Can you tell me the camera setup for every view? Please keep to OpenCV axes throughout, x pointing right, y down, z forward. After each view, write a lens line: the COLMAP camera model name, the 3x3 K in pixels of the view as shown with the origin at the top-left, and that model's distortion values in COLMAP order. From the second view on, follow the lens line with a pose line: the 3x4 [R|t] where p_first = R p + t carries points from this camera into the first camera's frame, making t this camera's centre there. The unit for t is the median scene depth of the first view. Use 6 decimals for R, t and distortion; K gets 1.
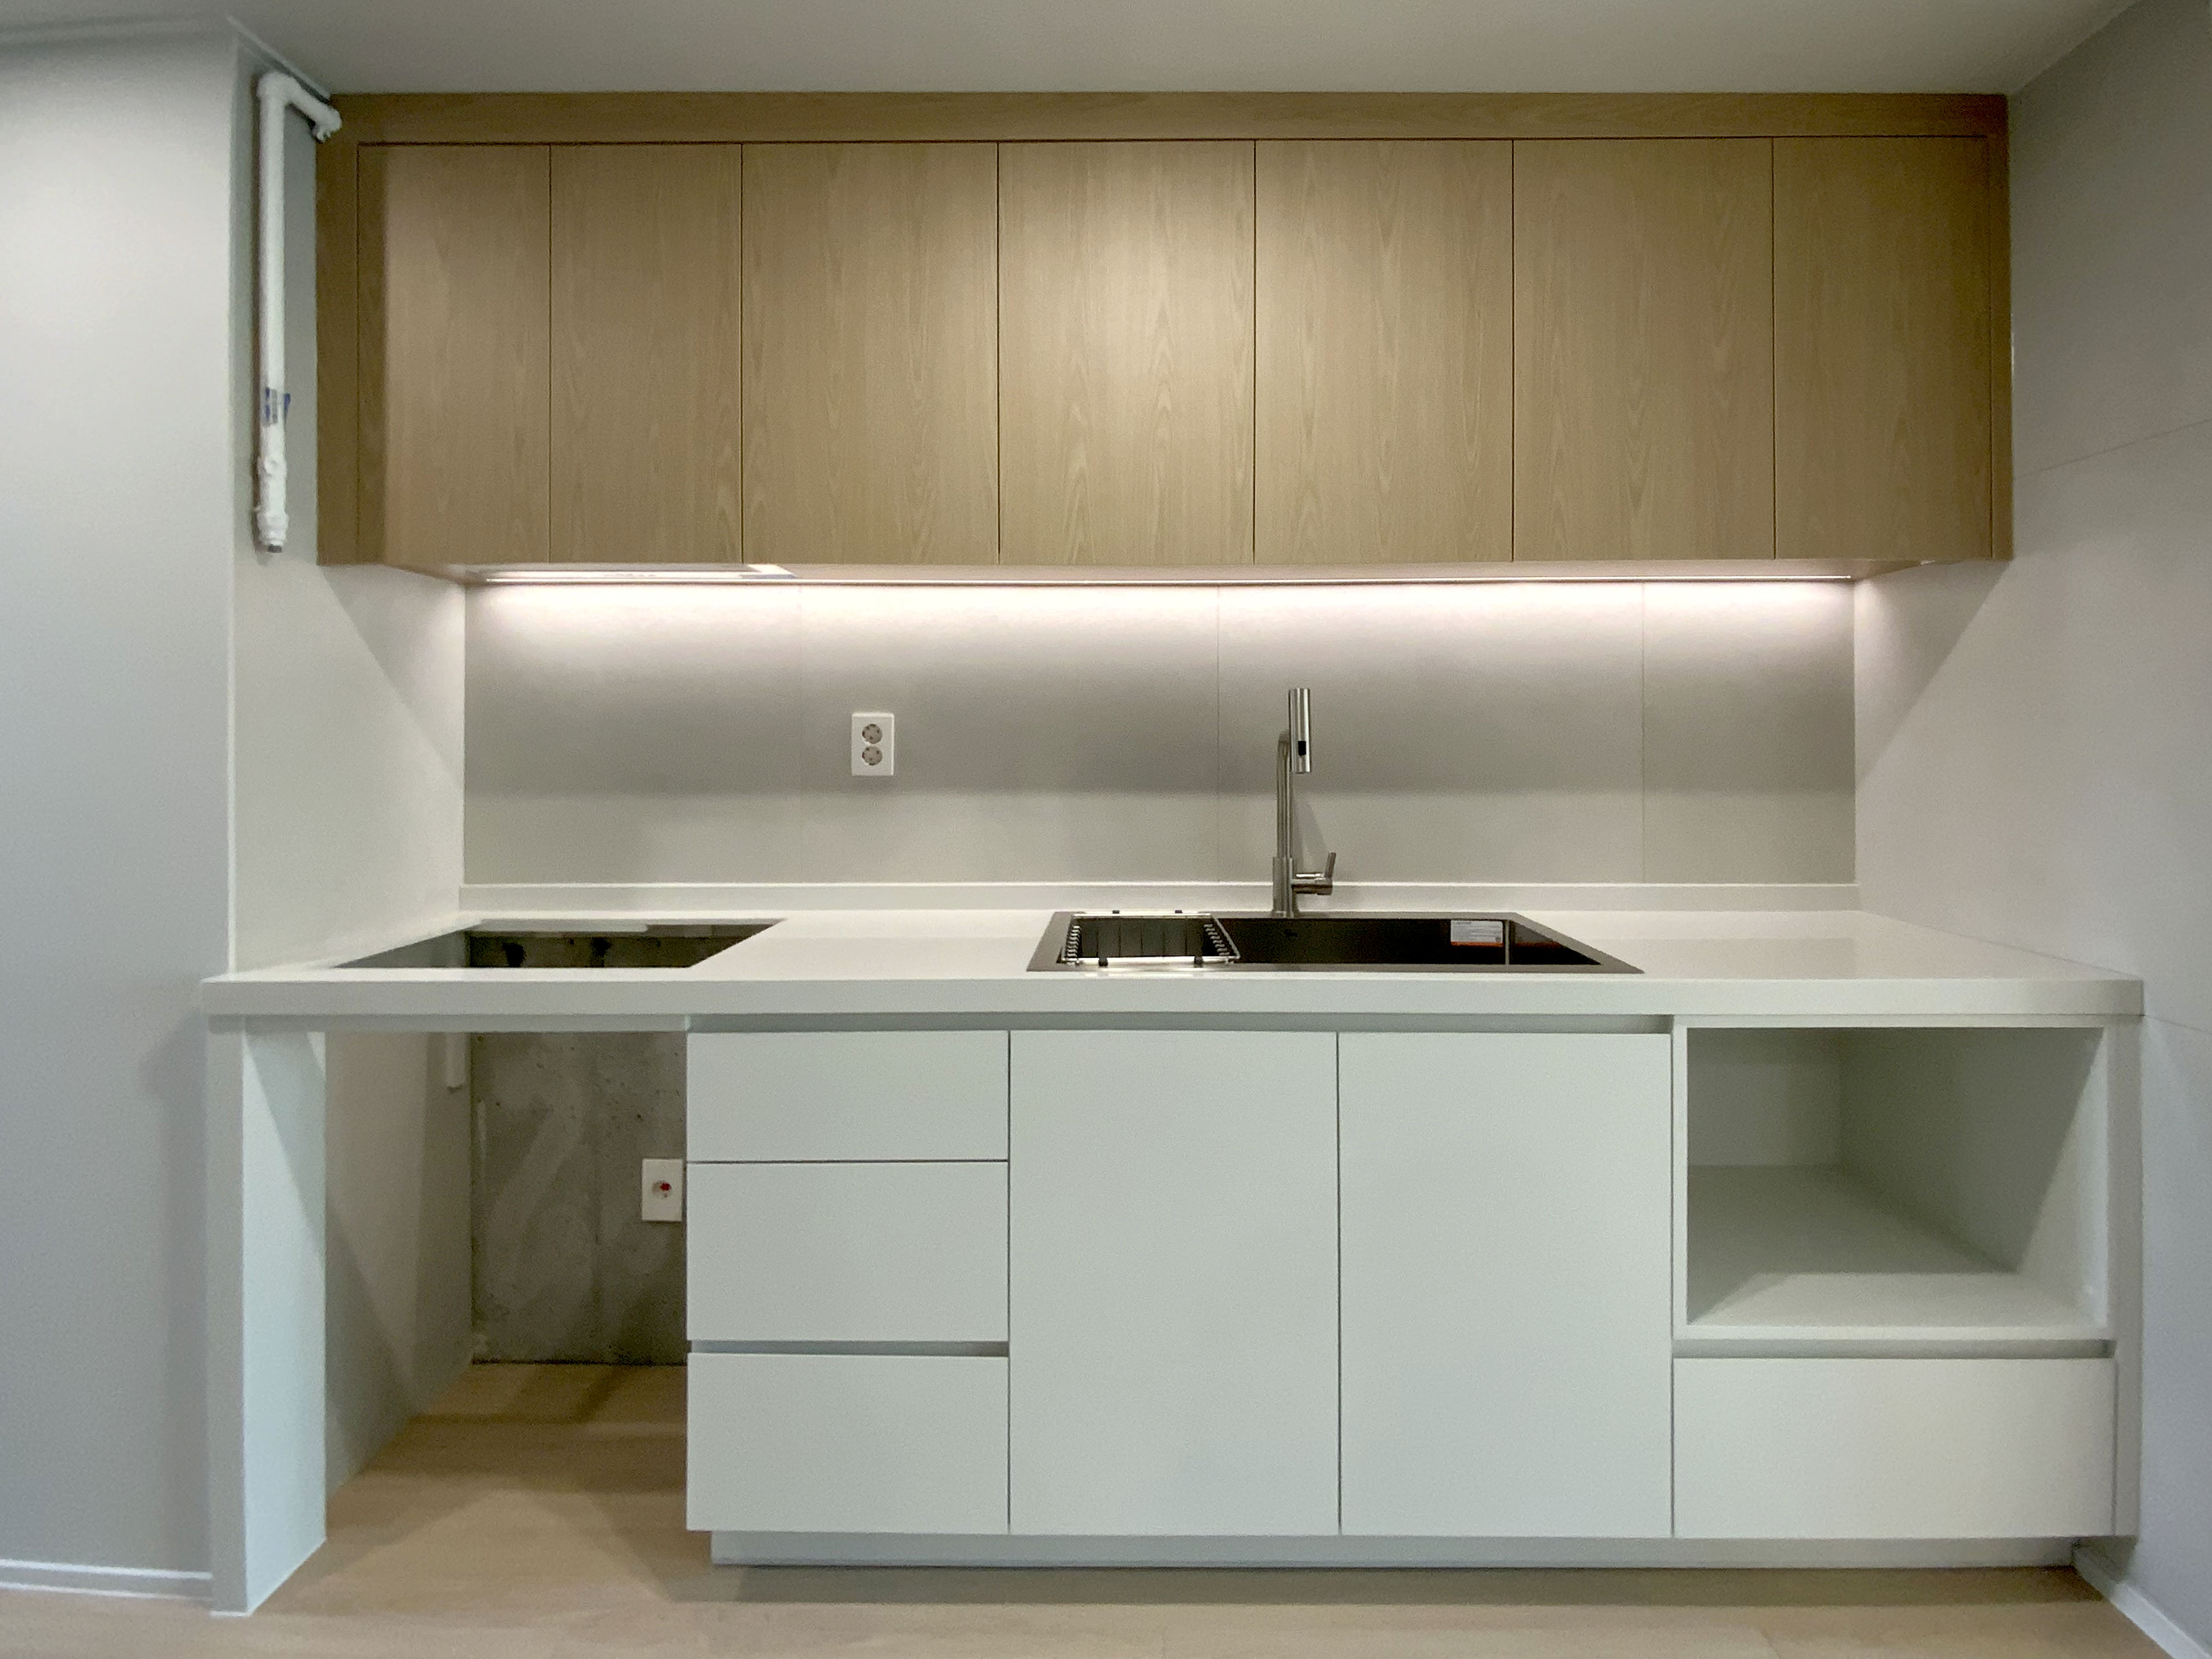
lens RADIAL K [[1099.3, 0, 1108.5], [0, 1099.3, 728.7], [0, 0, 1]] dist [0.026047, -0.019461]
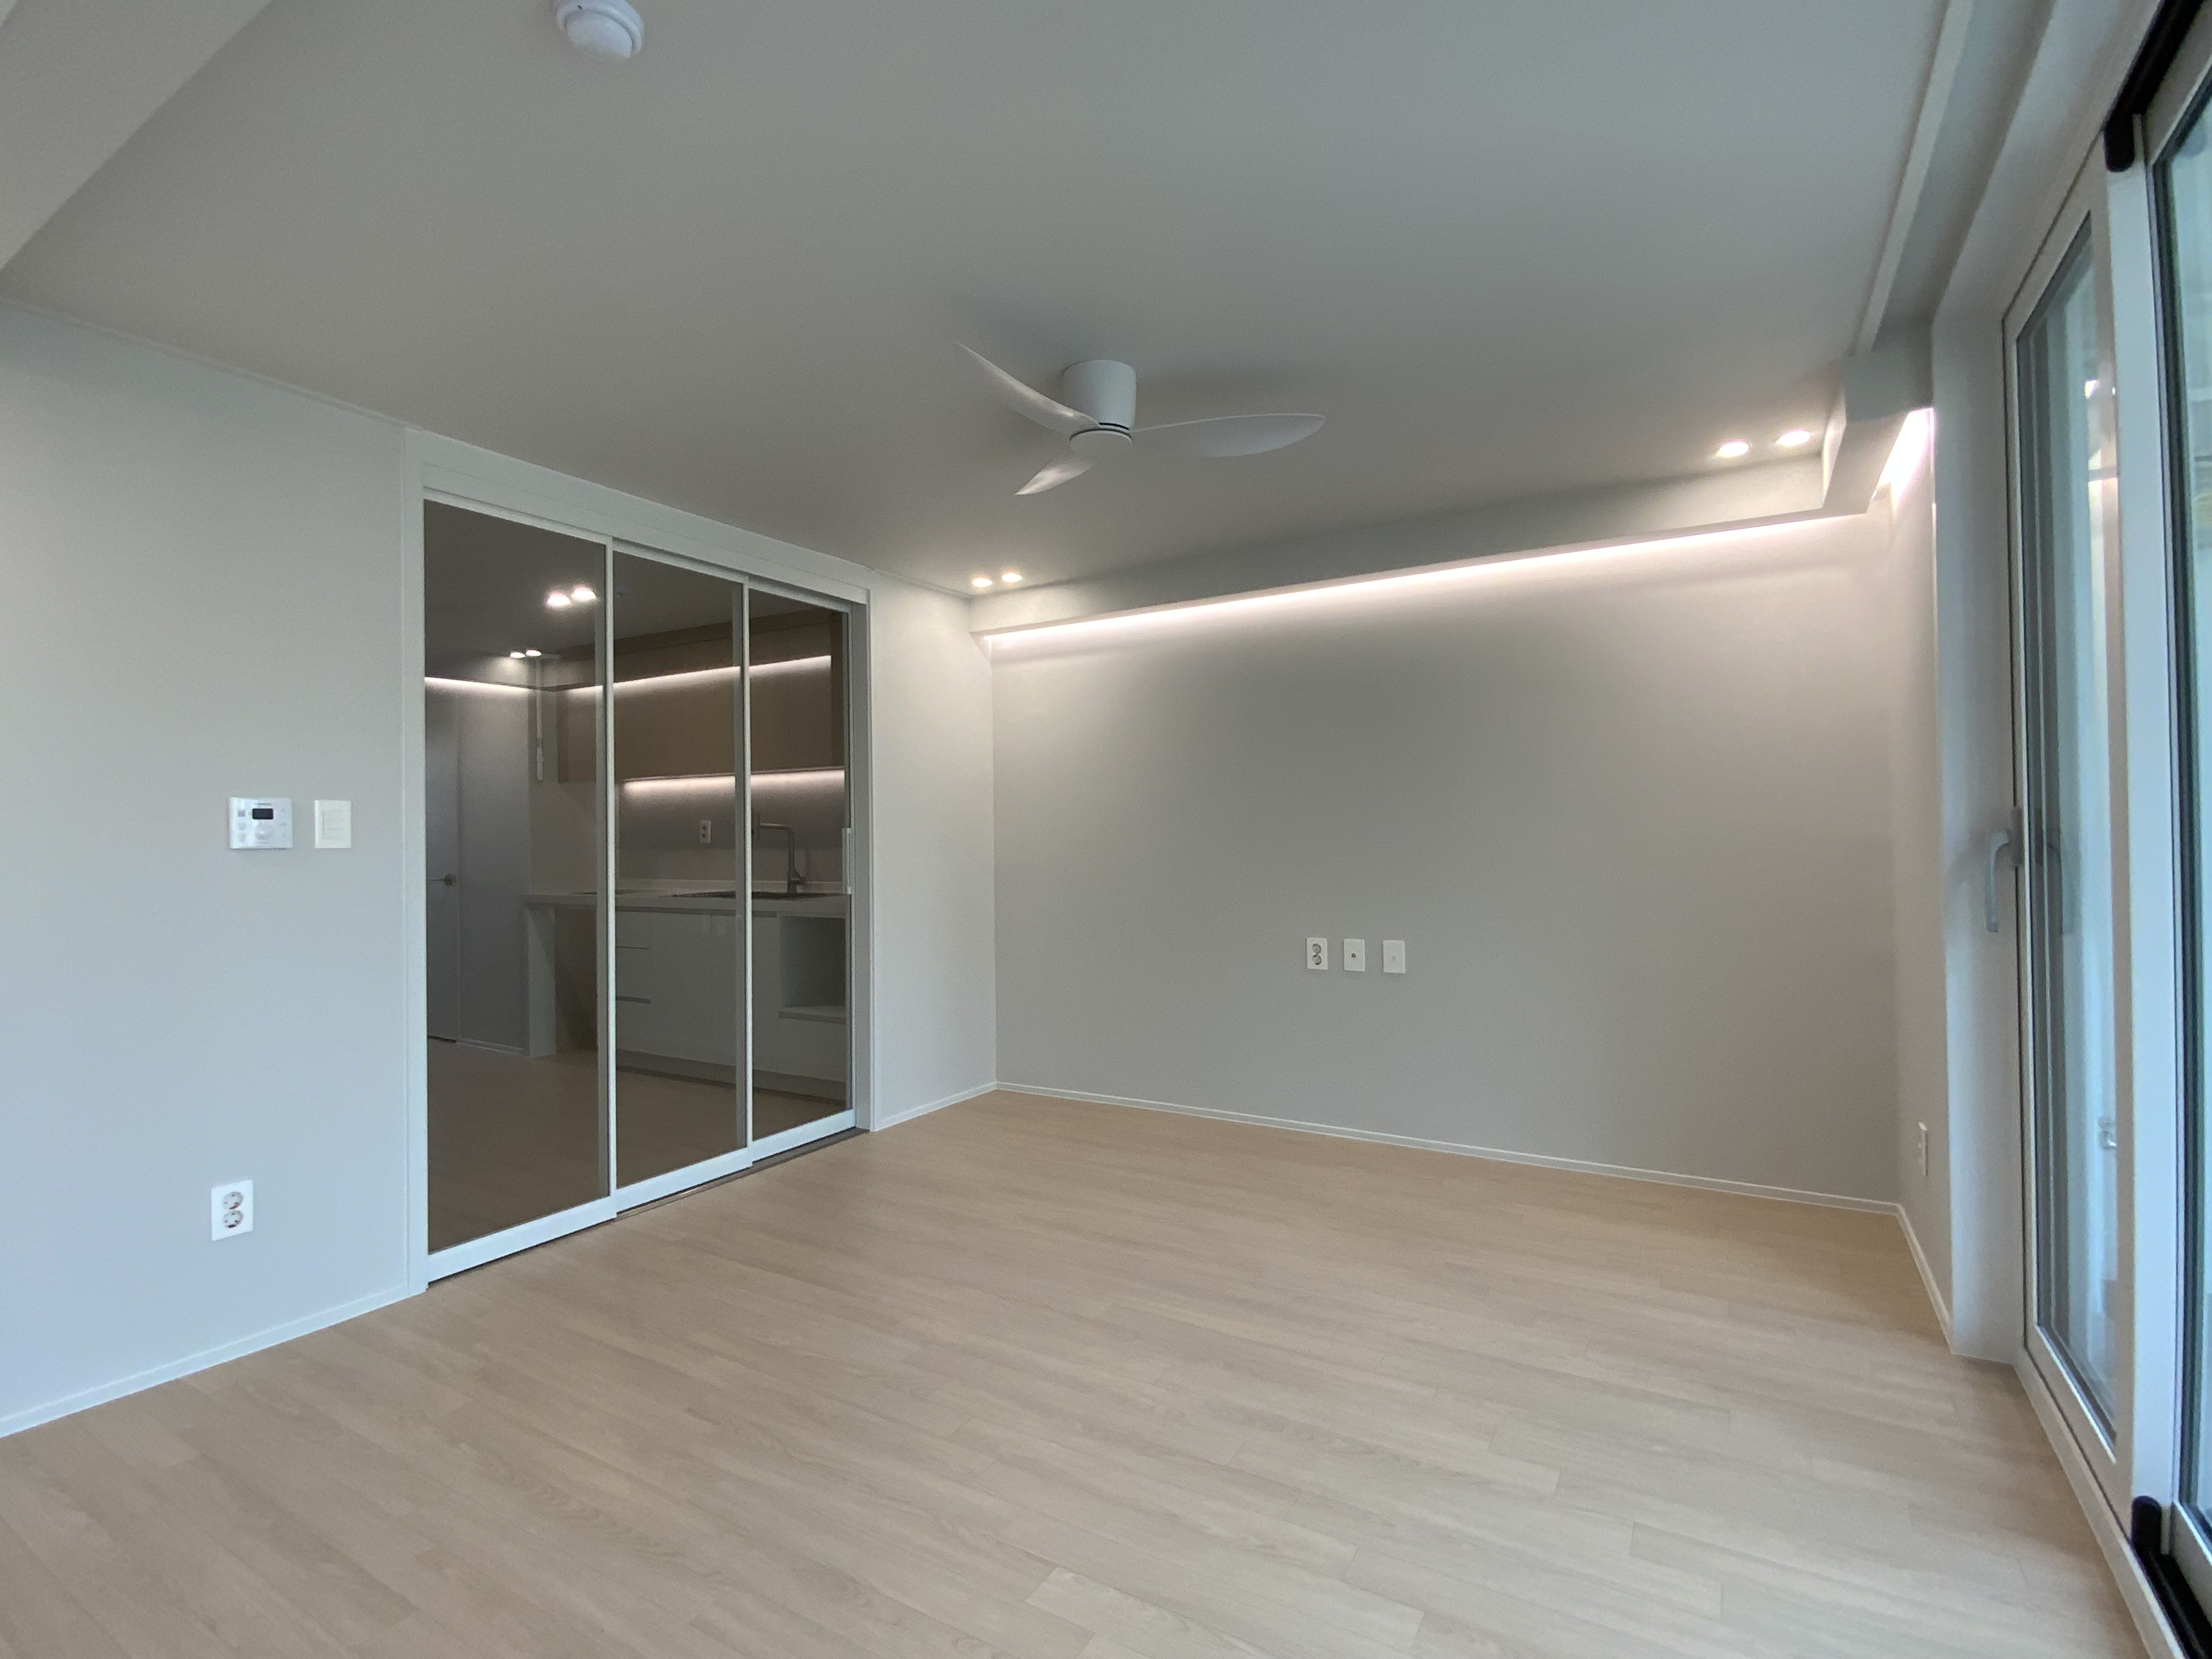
lens RADIAL K [[1055.2, 0, 1143.4], [0, 1055.2, 827.1], [0, 0, 1]] dist [-0.019876, 0.000175]
pose [[0.873466, -0.014356, -0.486673, 2.294542], [0.011846, 0.999896, -0.008233, 0.038547], [0.486740, 0.001426, 0.873546, -0.914225]]
